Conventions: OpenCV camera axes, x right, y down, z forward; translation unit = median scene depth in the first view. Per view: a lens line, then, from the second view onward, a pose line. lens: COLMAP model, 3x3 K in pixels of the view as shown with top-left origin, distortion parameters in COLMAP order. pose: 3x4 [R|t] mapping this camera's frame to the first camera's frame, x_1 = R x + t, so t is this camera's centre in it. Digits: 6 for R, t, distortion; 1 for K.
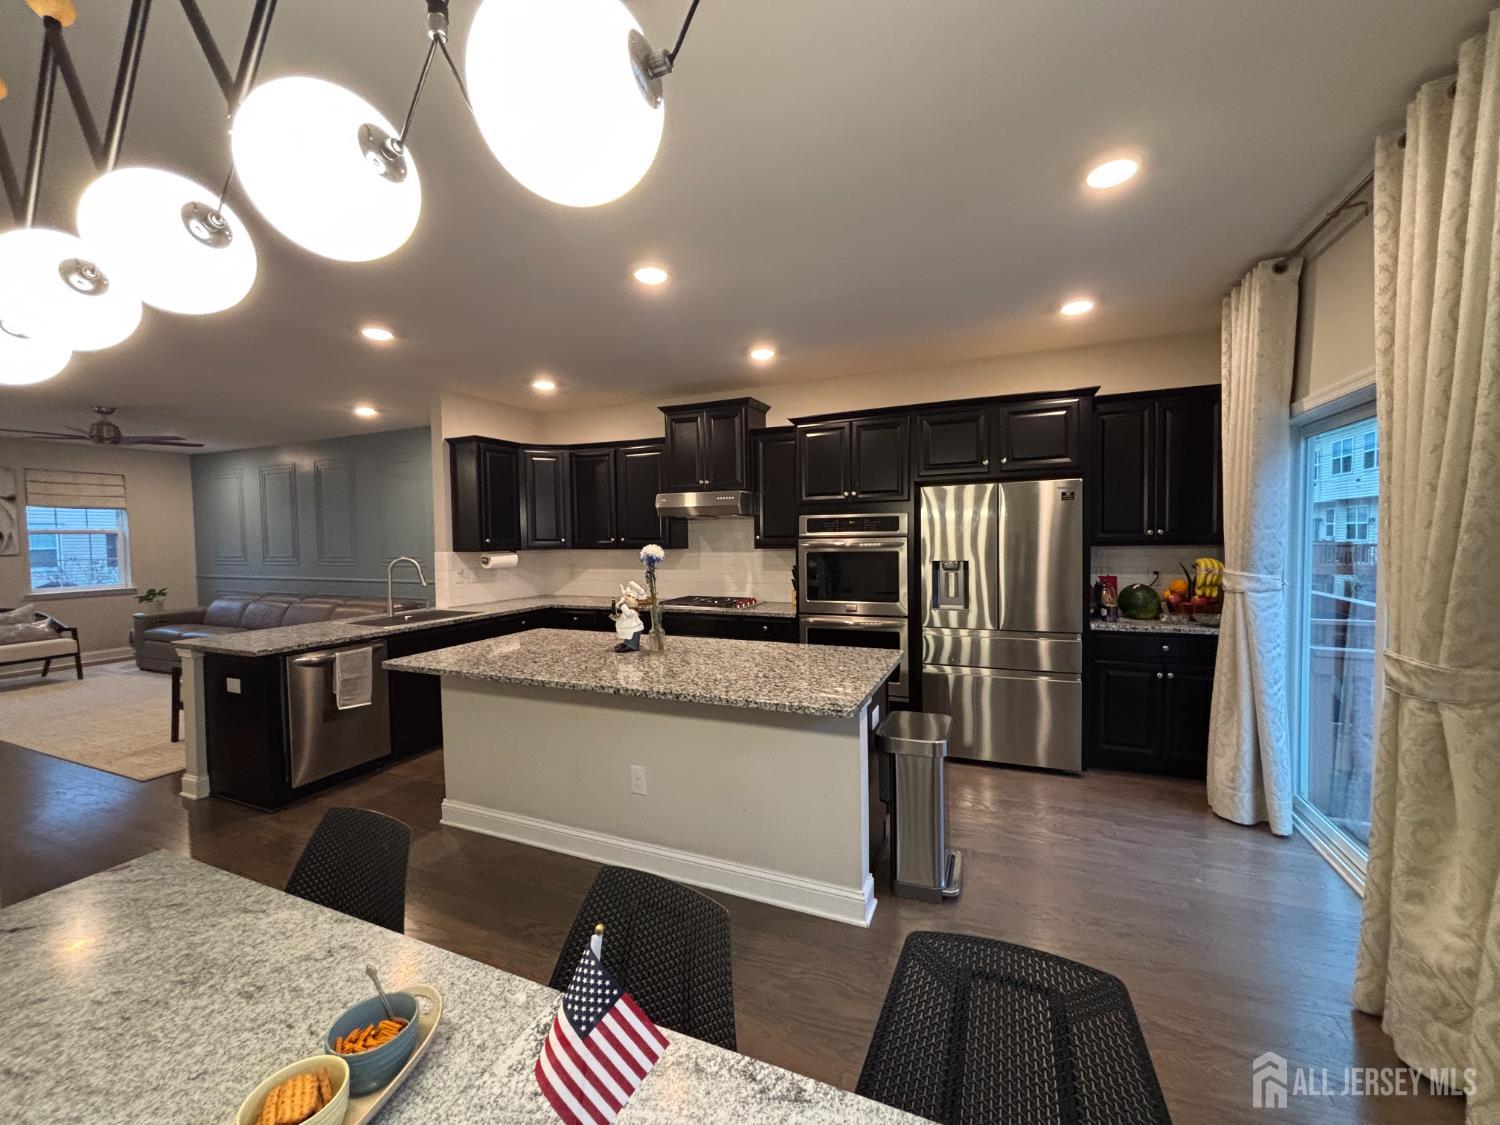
lens RADIAL K [[603.4, 0, 748.1], [0, 603.4, 560.3], [0, 0, 1]] dist [0.001401, 0.000643]
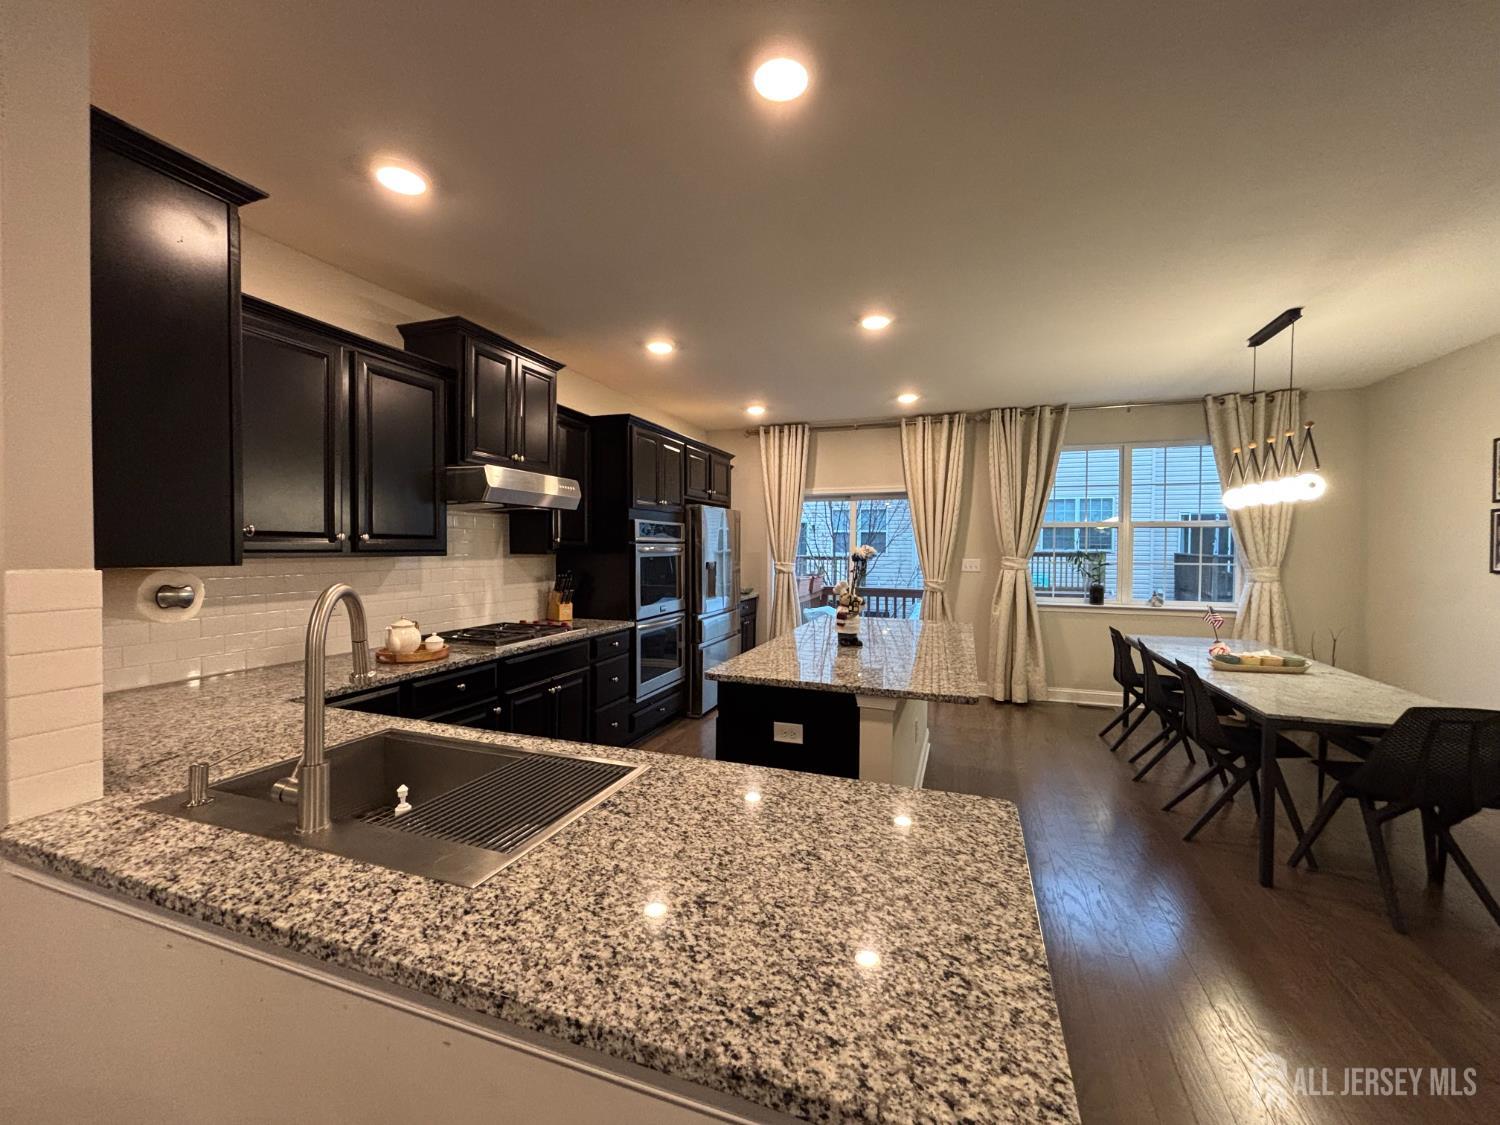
lens RADIAL K [[603.4, 0, 748.1], [0, 603.4, 560.3], [0, 0, 1]] dist [0.001401, 0.000643]
pose [[-0.058145, -0.007970, 0.998276, -1.056883], [0.031653, 0.999451, 0.009823, -0.015866], [-0.997806, 0.032170, -0.057861, 1.071846]]
